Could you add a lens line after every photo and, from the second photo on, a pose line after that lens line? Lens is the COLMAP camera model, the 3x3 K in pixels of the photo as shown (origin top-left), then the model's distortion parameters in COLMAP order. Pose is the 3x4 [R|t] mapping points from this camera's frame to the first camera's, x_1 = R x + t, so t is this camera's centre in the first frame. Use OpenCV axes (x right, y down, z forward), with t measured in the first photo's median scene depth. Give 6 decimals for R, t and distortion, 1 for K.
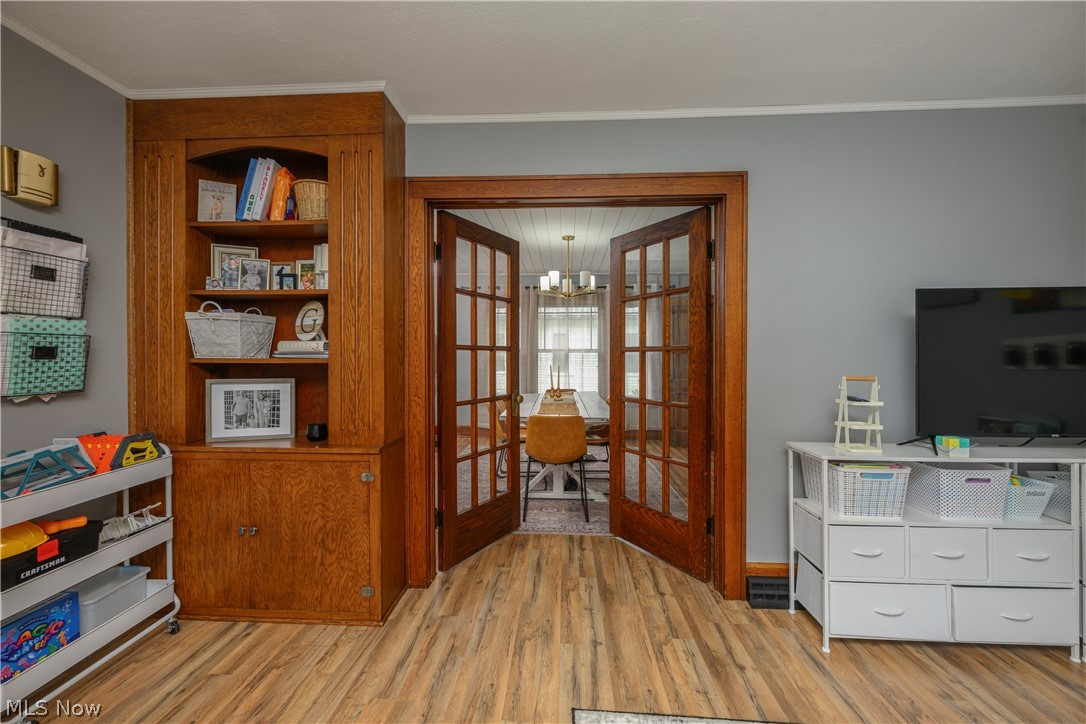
lens RADIAL K [[432.1, 0, 541.1], [0, 432.1, 357.2], [0, 0, 1]] dist [-0.001417, 0.000623]
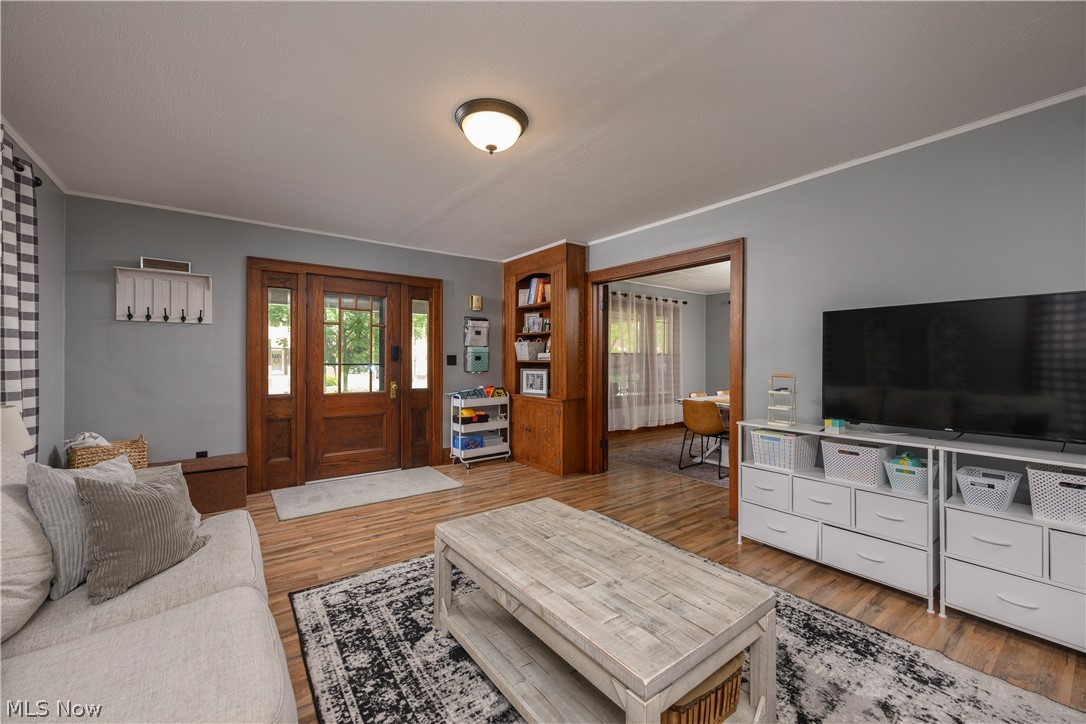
lens RADIAL K [[432.1, 0, 541.3], [0, 432.1, 359.1], [0, 0, 1]] dist [-0.001417, 0.000623]
pose [[0.640883, 0.002250, -0.767635, 1.254343], [-0.005899, 0.999981, -0.001993, 0.000420], [0.767616, 0.005806, 0.640884, -0.529898]]
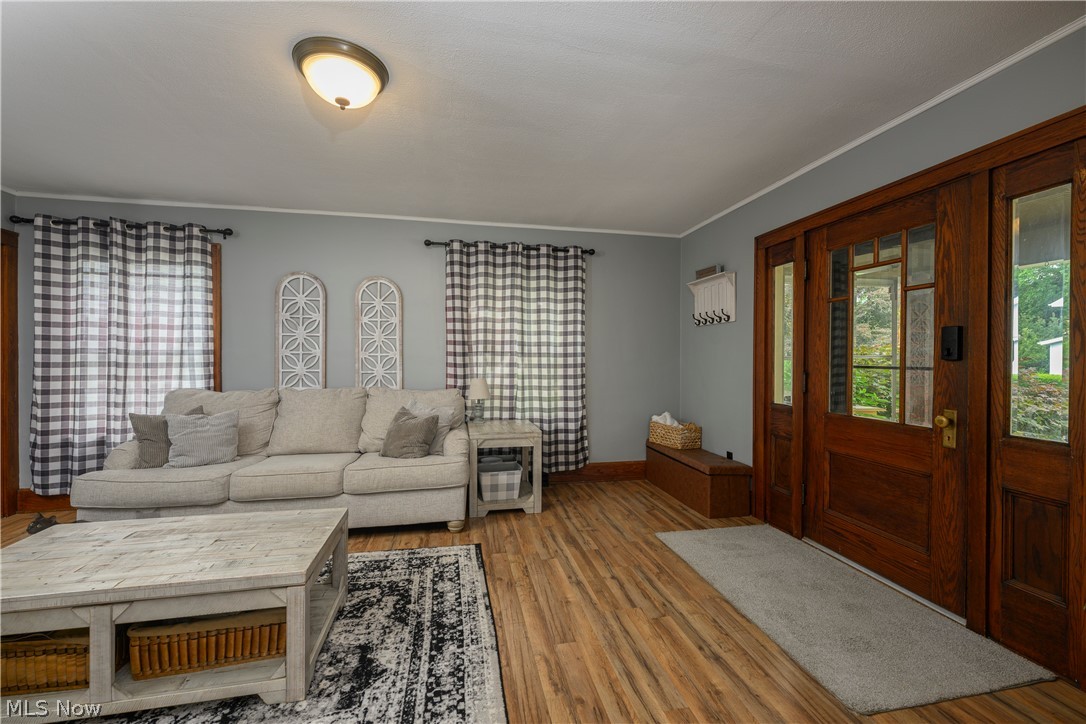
lens RADIAL K [[432.1, 0, 540.5], [0, 432.1, 359.0], [0, 0, 1]] dist [-0.001417, 0.000623]
pose [[-0.968812, -0.001308, -0.247794, -0.549732], [-0.003423, 0.999961, 0.008103, -0.003884], [0.247774, 0.008699, -0.968779, 2.082860]]
